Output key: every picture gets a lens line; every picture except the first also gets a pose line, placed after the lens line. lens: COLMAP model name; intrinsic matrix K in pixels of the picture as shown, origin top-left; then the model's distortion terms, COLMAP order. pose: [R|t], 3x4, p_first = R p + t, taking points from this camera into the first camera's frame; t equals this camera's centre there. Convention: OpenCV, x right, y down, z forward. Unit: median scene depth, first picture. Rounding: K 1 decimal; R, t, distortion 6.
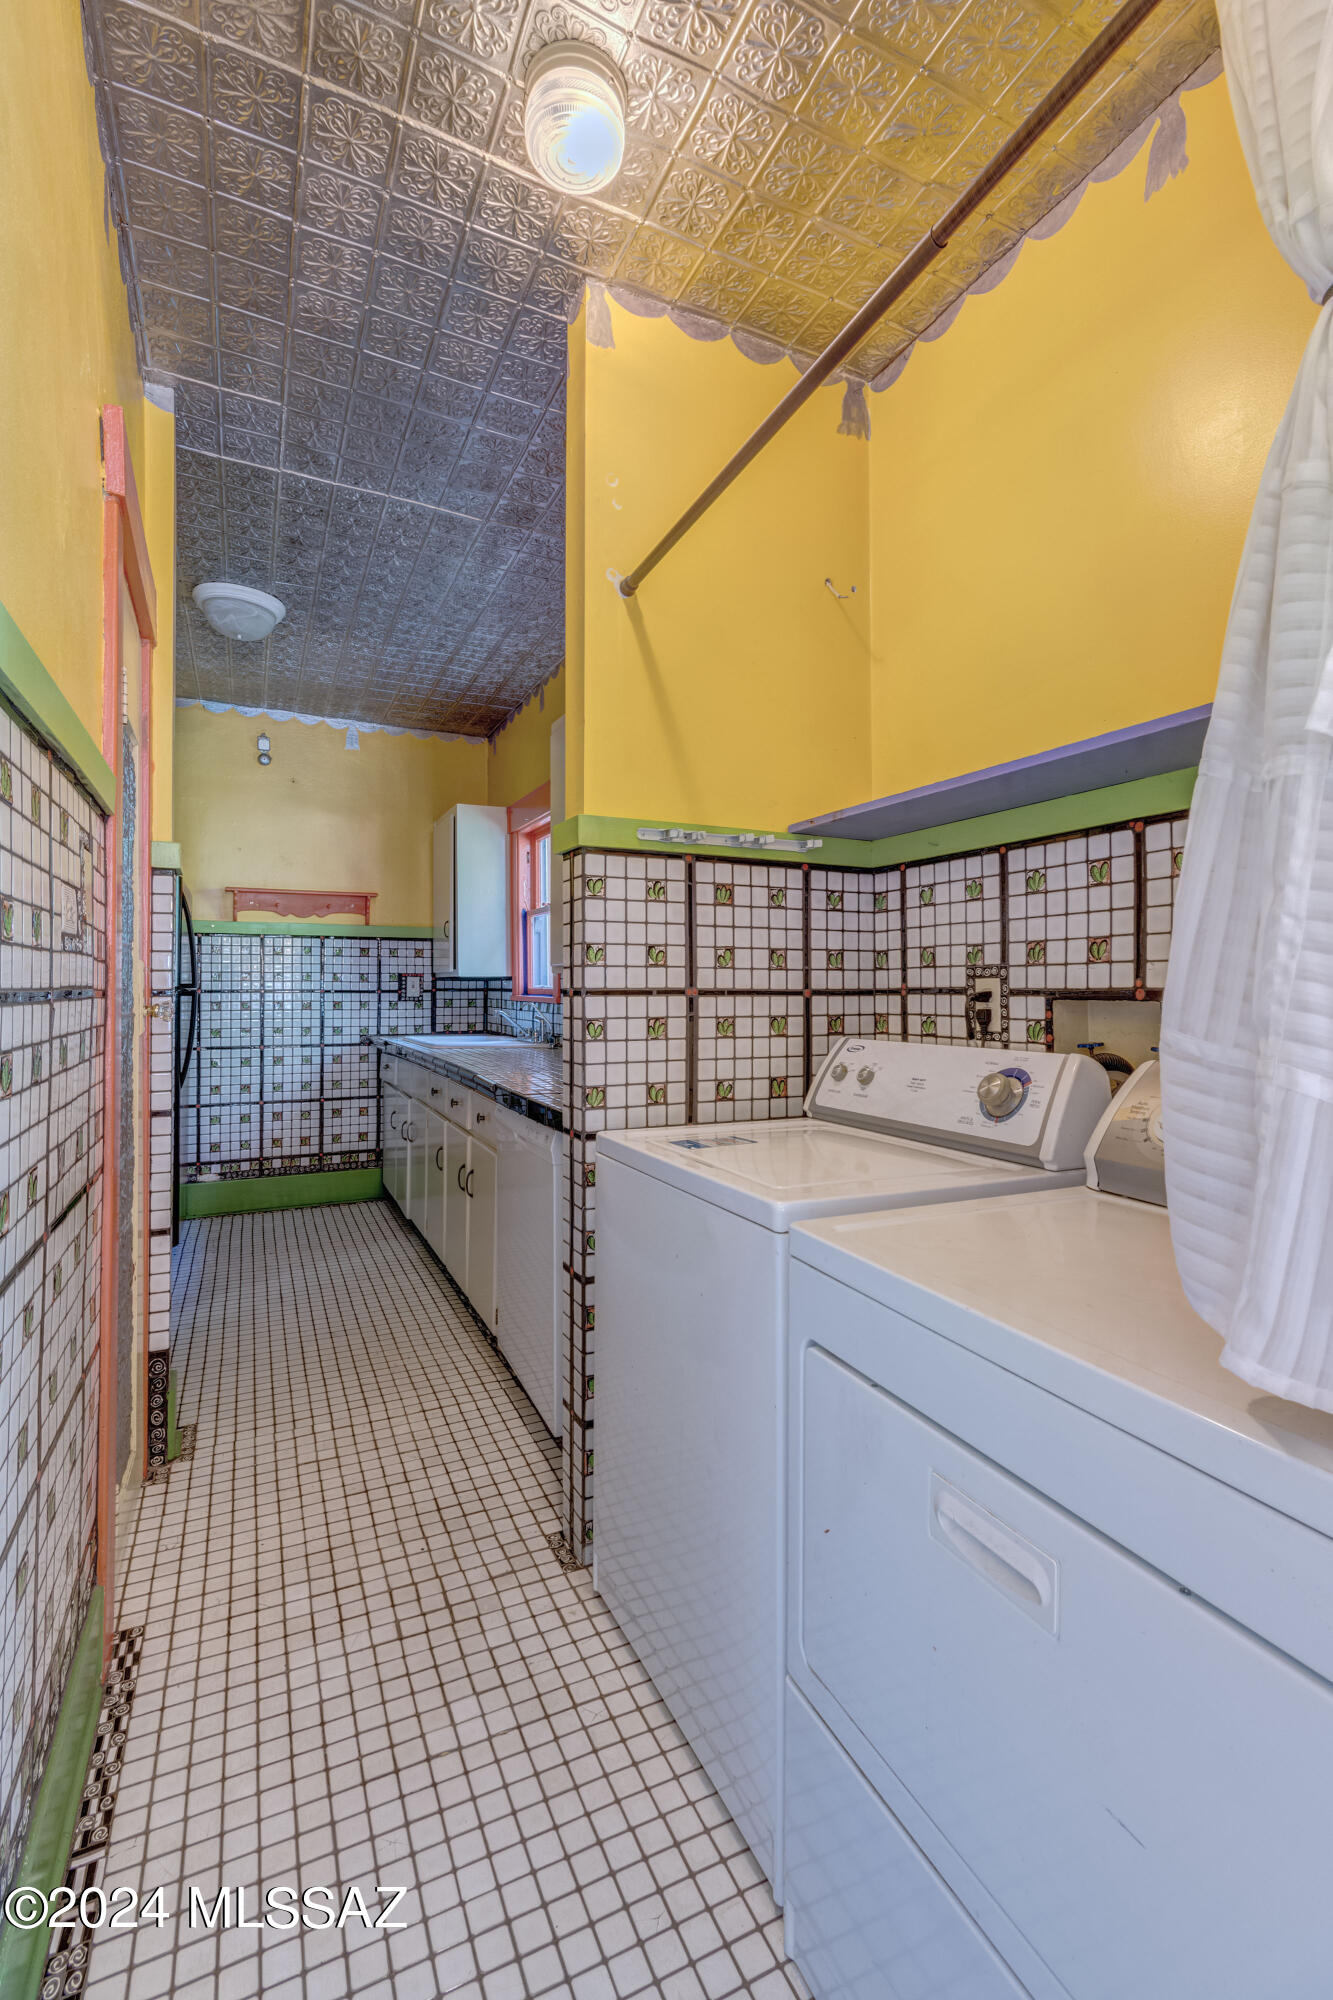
lens RADIAL K [[873.1, 0, 664.4], [0, 873.1, 970.8], [0, 0, 1]] dist [0.001536, 0.000040]
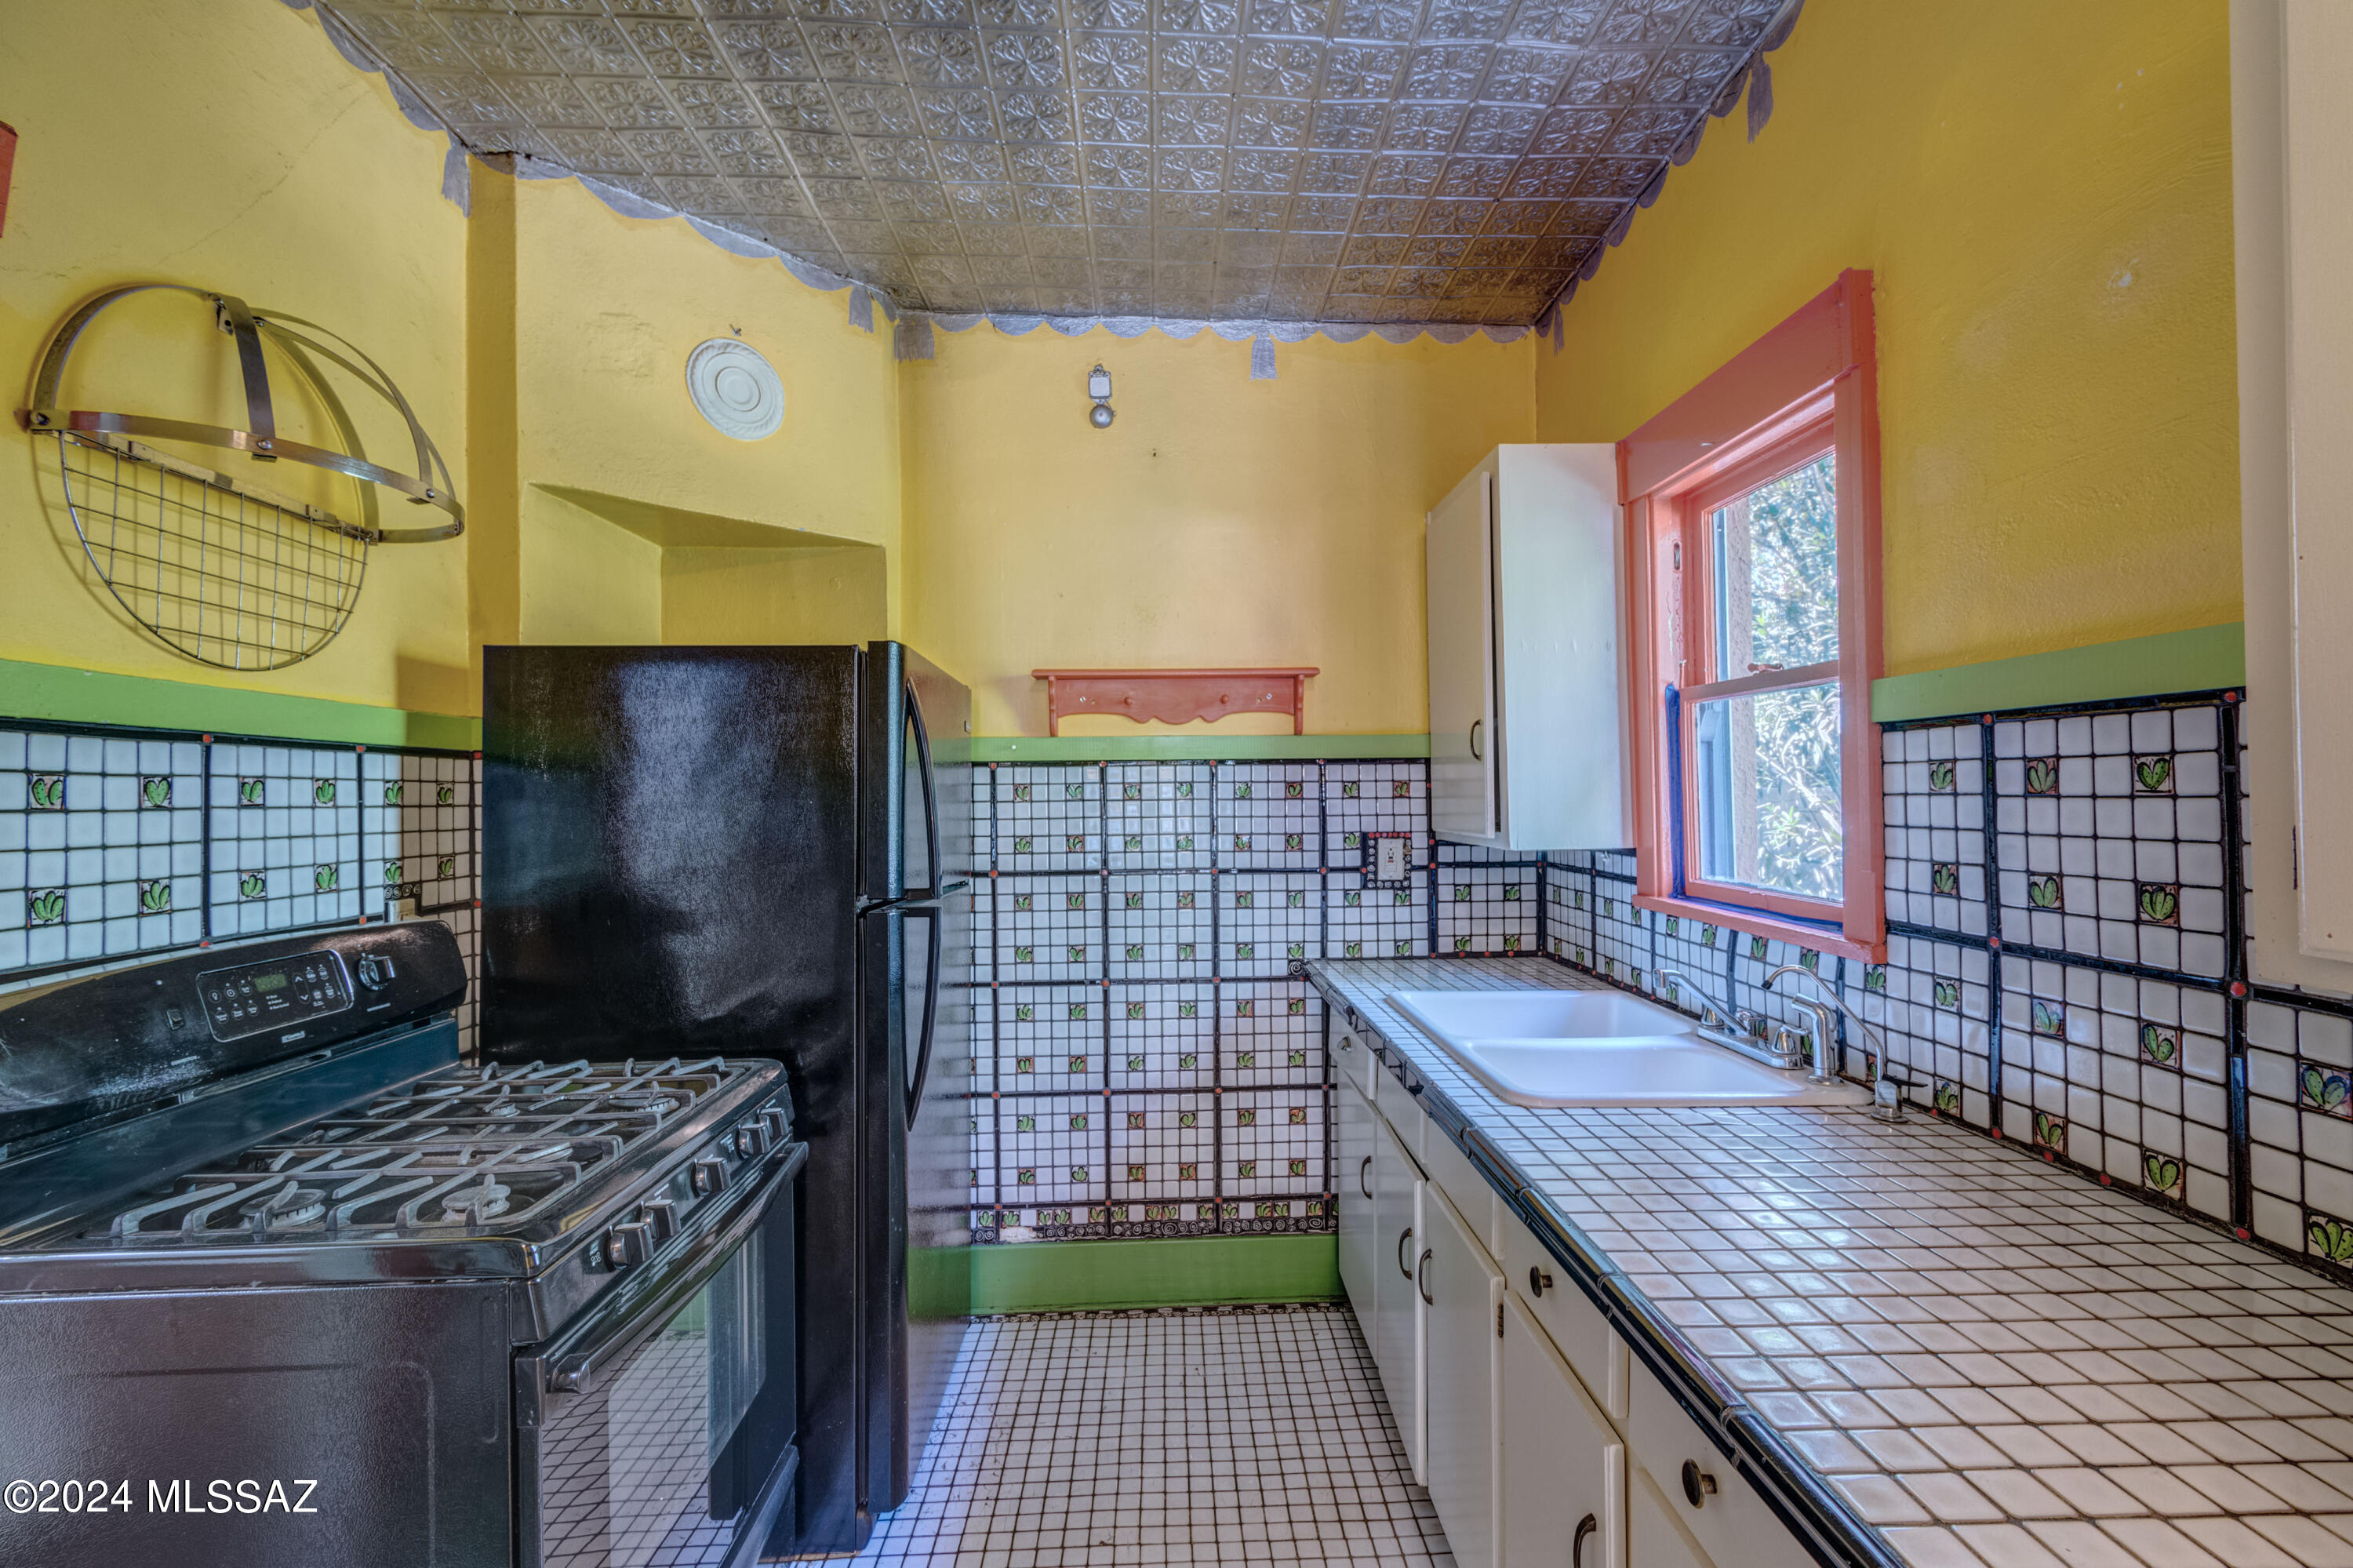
lens RADIAL K [[1046.8, 0, 1202.4], [0, 1046.8, 792.9], [0, 0, 1]] dist [0.000418, -0.000878]
pose [[0.921147, -0.009602, -0.389095, -0.164712], [0.017169, 0.999725, 0.015975, -0.030577], [0.388835, -0.021396, 0.921059, 0.445695]]
